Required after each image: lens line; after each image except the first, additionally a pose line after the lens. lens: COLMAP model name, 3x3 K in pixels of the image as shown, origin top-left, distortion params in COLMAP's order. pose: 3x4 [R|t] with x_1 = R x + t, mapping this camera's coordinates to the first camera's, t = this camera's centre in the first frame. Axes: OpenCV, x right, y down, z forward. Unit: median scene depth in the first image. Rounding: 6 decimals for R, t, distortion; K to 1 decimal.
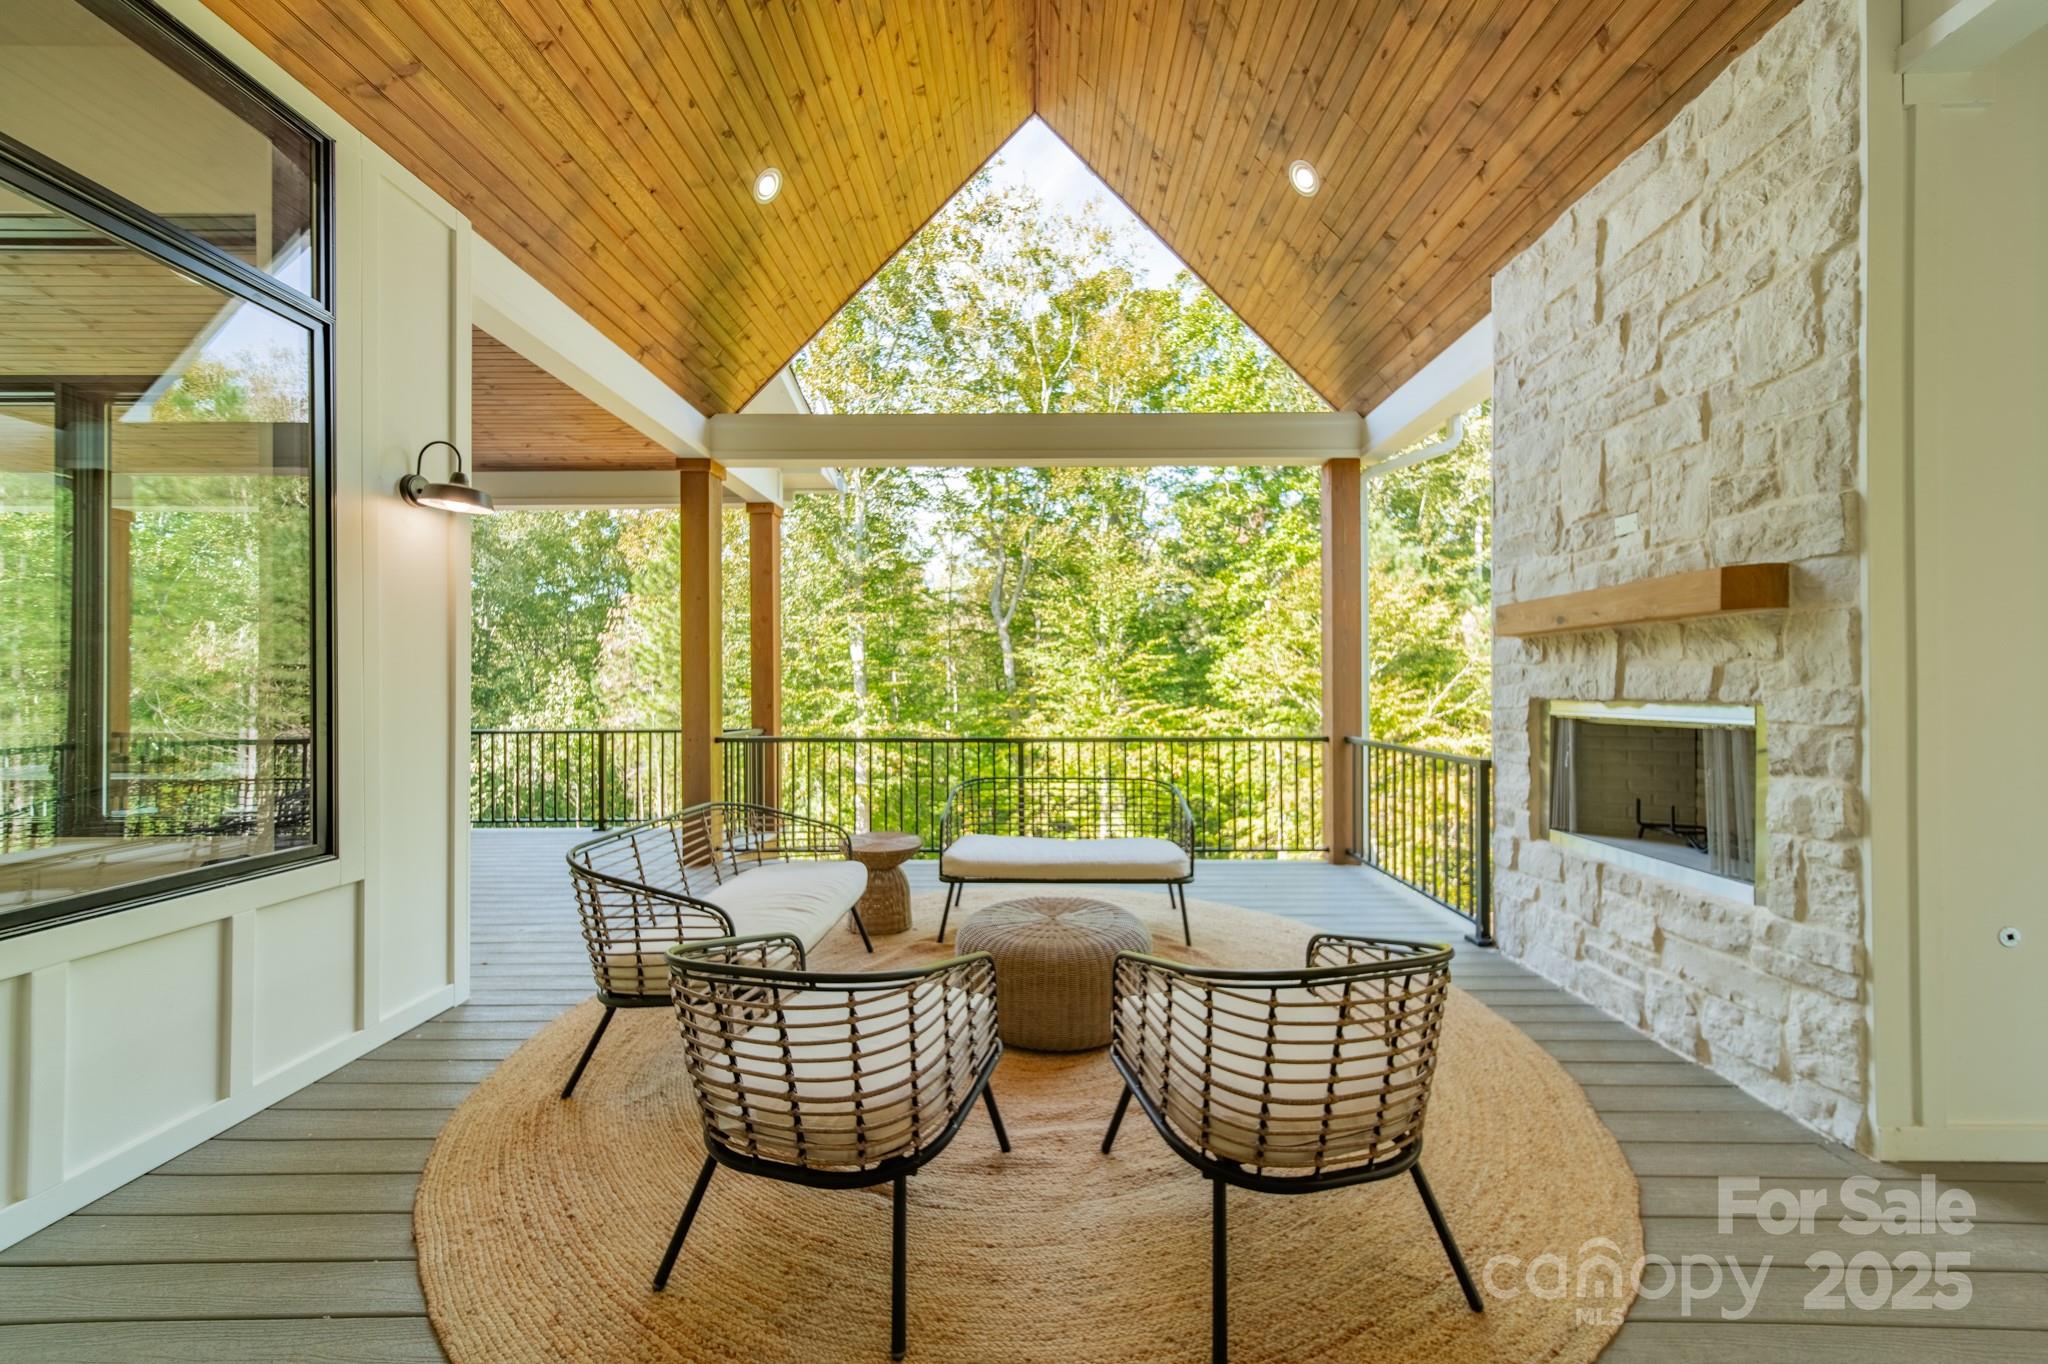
lens RADIAL K [[718.2, 0, 1032.0], [0, 718.2, 686.0], [0, 0, 1]] dist [0.006994, -0.000717]
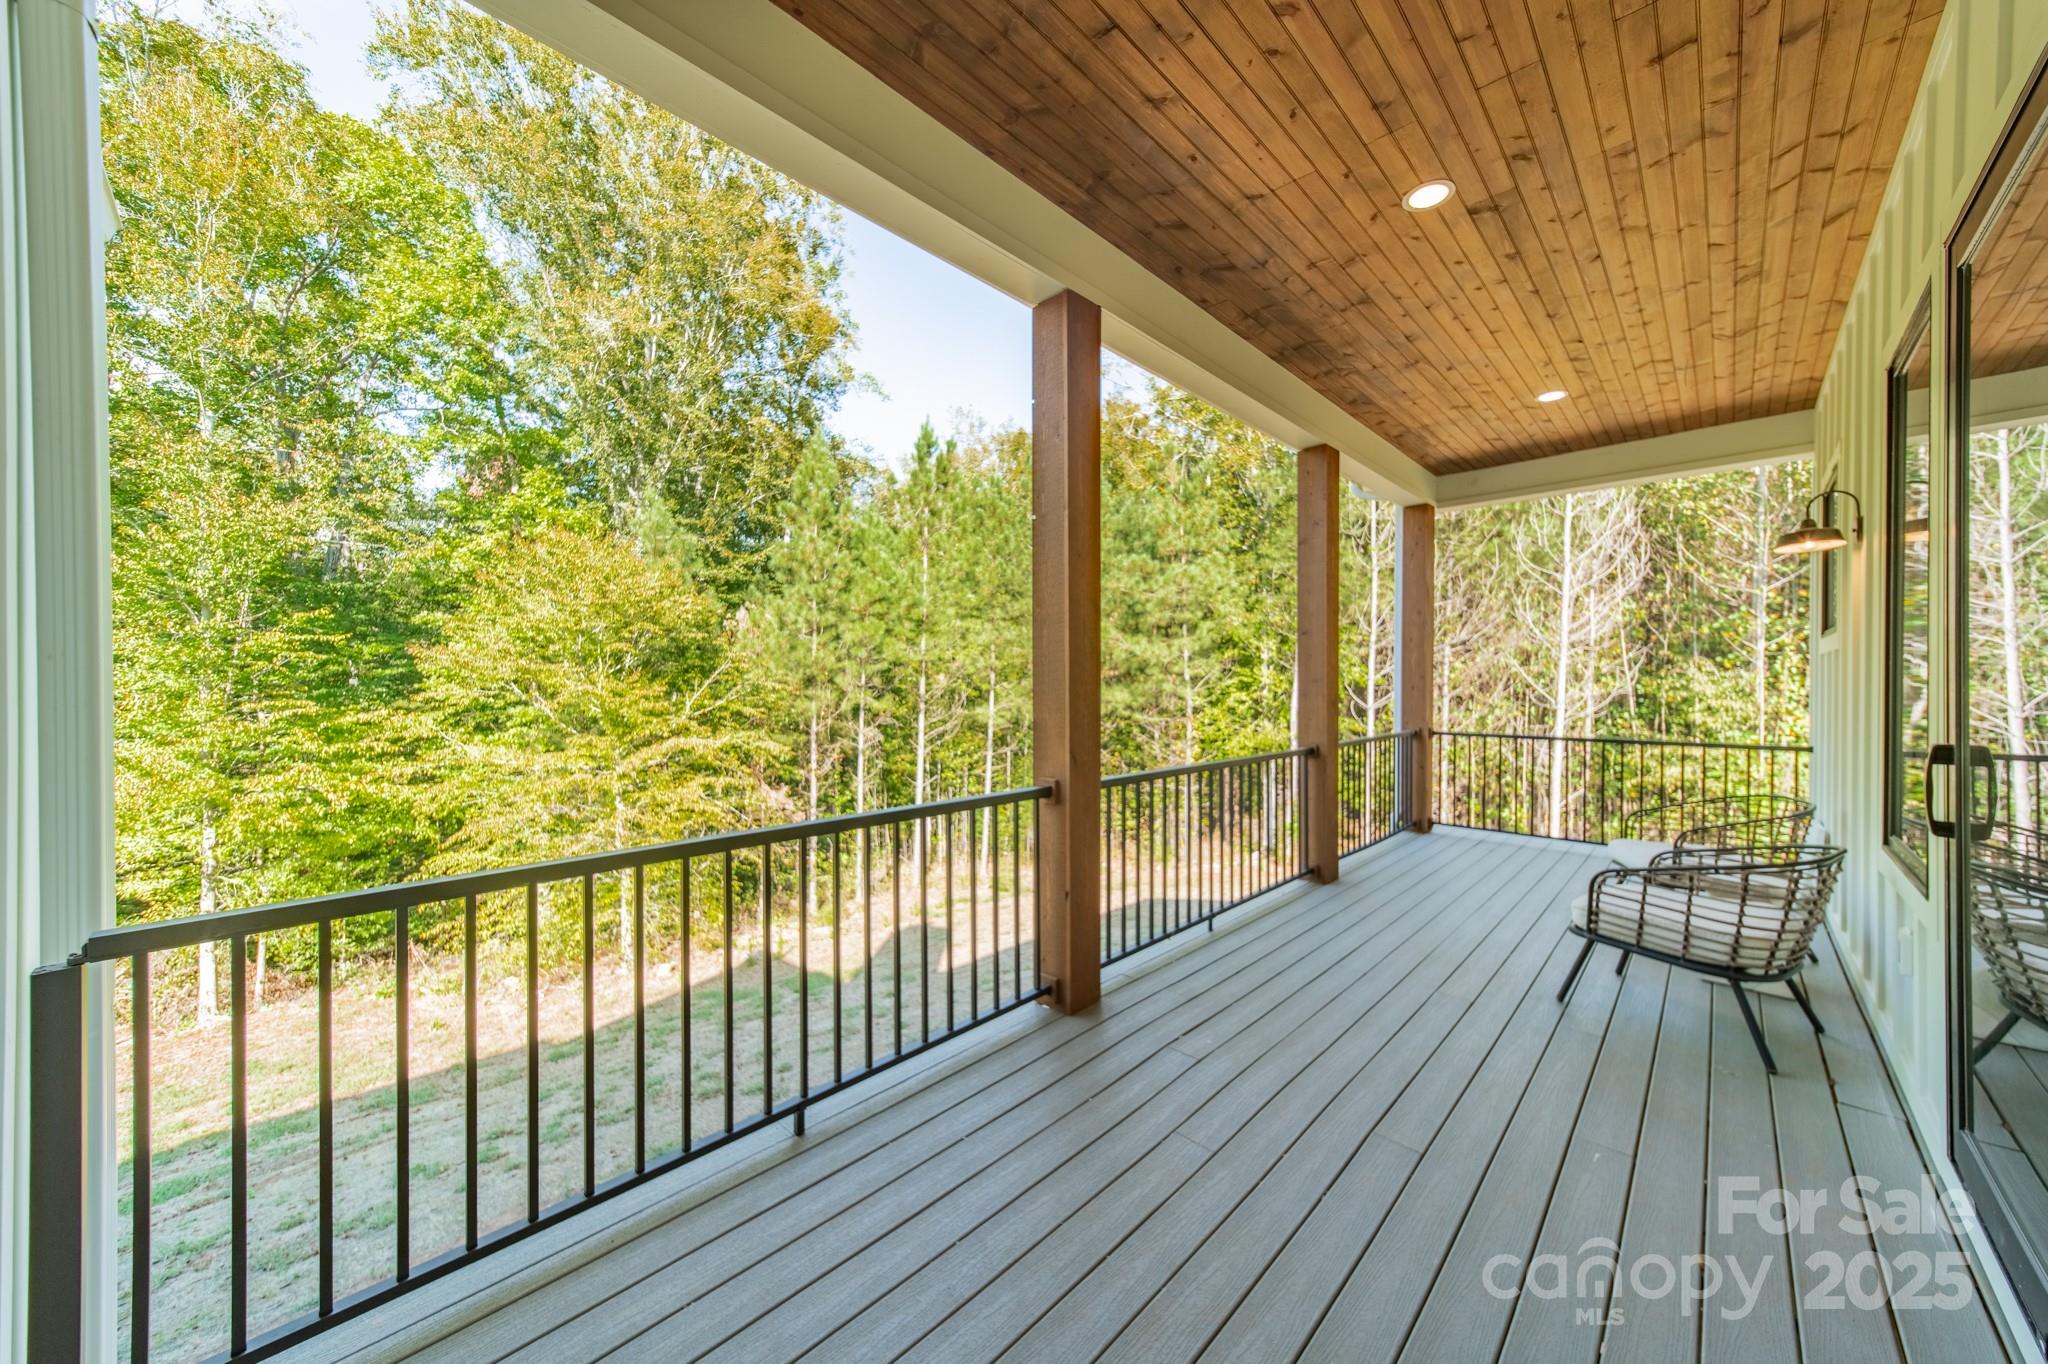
lens RADIAL K [[718.2, 0, 1033.2], [0, 718.2, 684.2], [0, 0, 1]] dist [0.006994, -0.000717]
pose [[0.685493, 0.001325, 0.728078, 1.020637], [-0.006086, 0.999974, 0.003910, -0.021498], [-0.728054, -0.007112, 0.685483, 0.185834]]
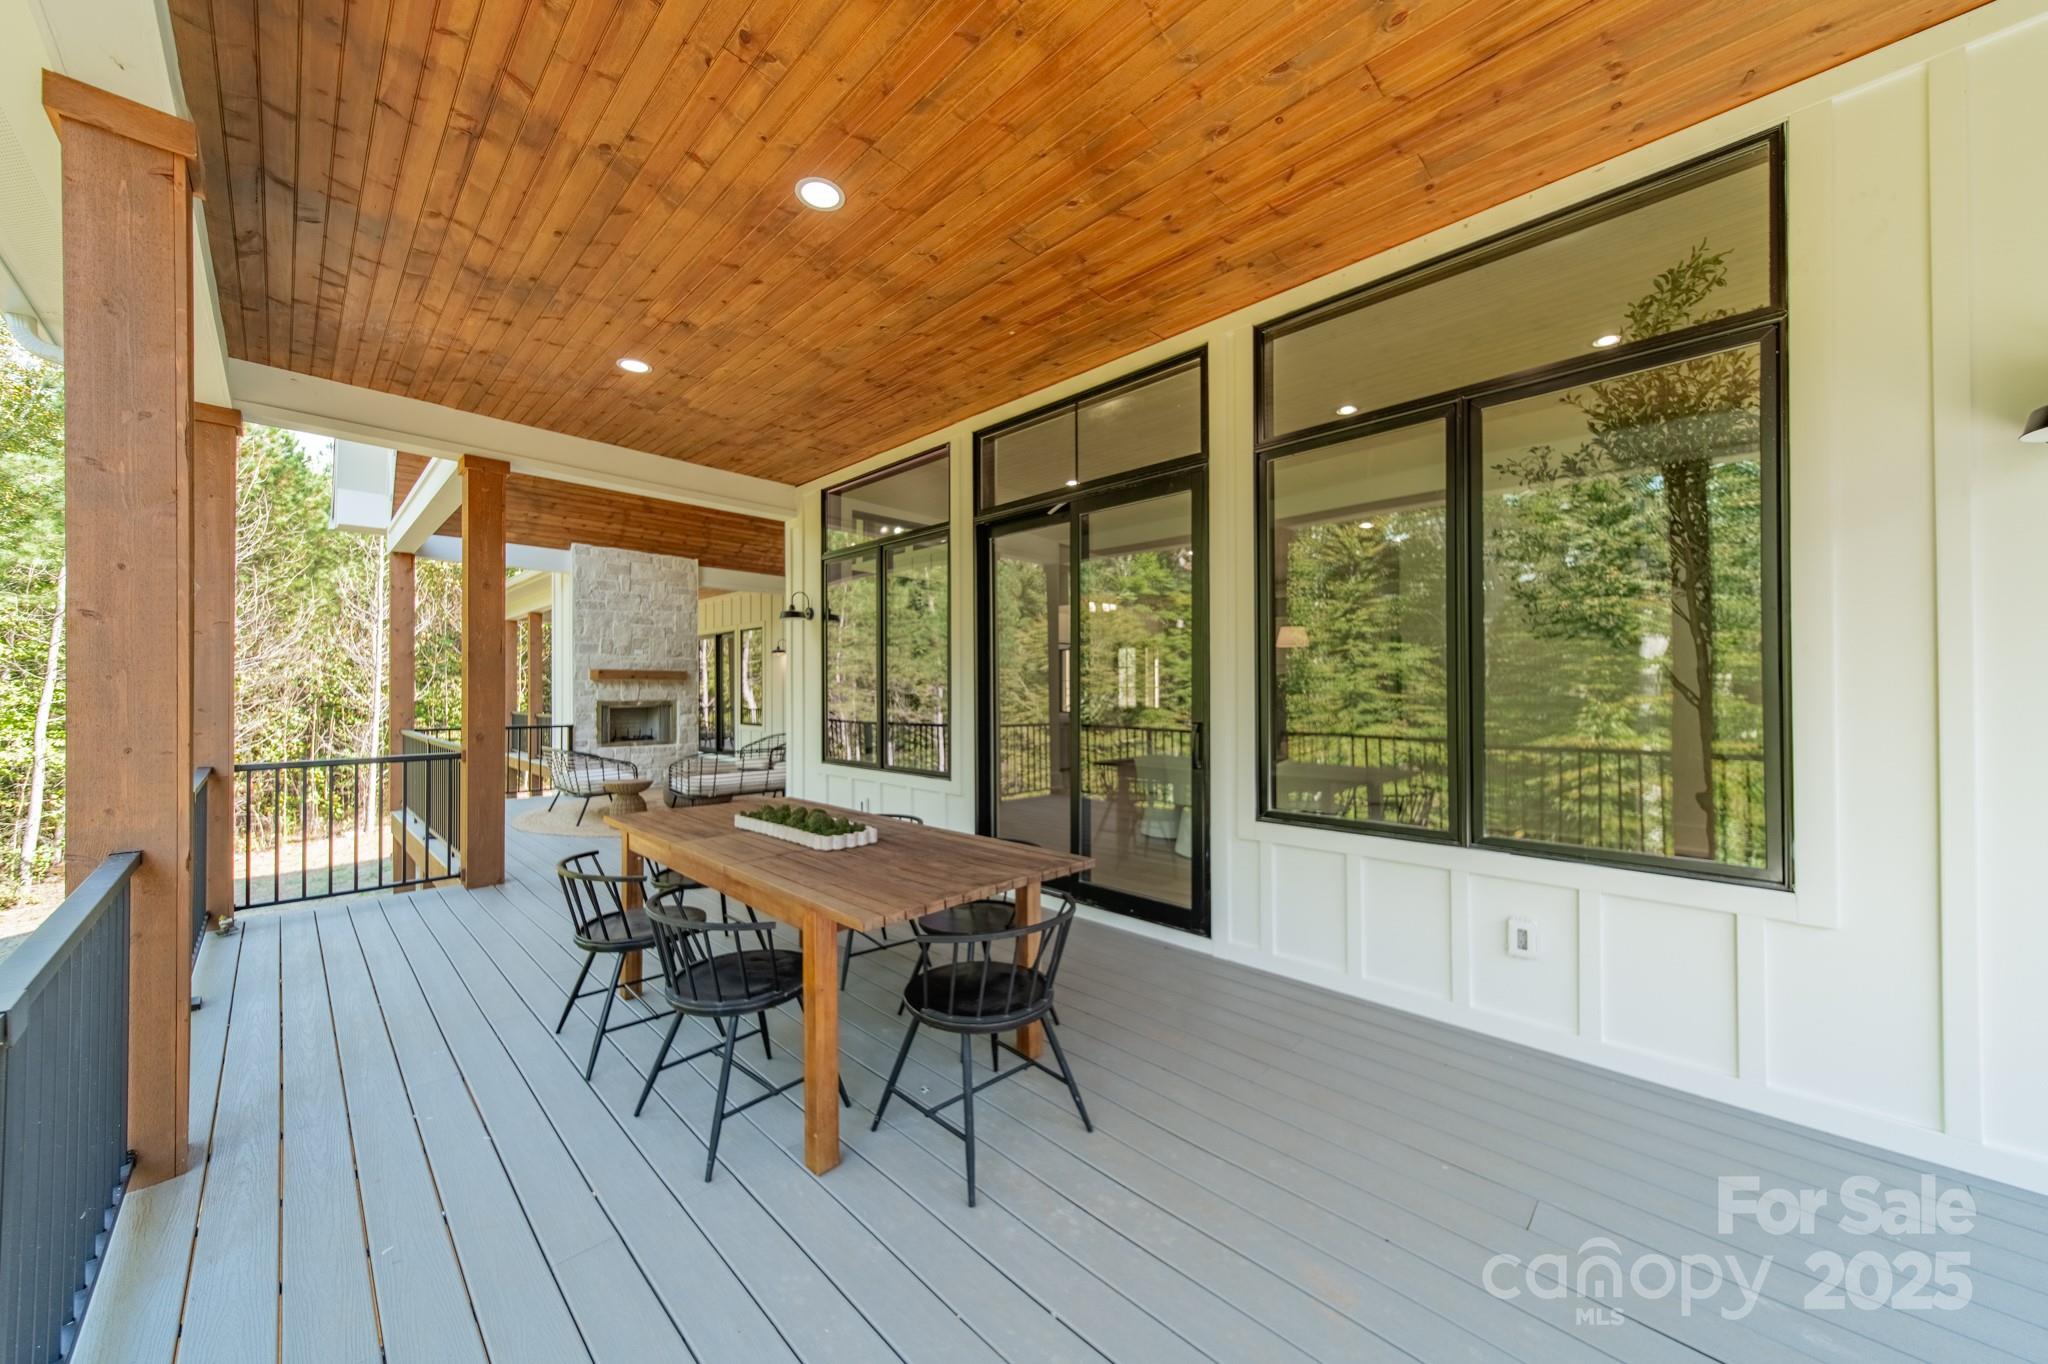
lens RADIAL K [[718.2, 0, 1028.6], [0, 718.2, 688.9], [0, 0, 1]] dist [0.006994, -0.000717]
pose [[-0.725899, 0.006824, 0.687767, -2.387641], [0.001525, 0.999964, -0.008313, -0.003825], [-0.687799, -0.004986, -0.725884, 1.757300]]
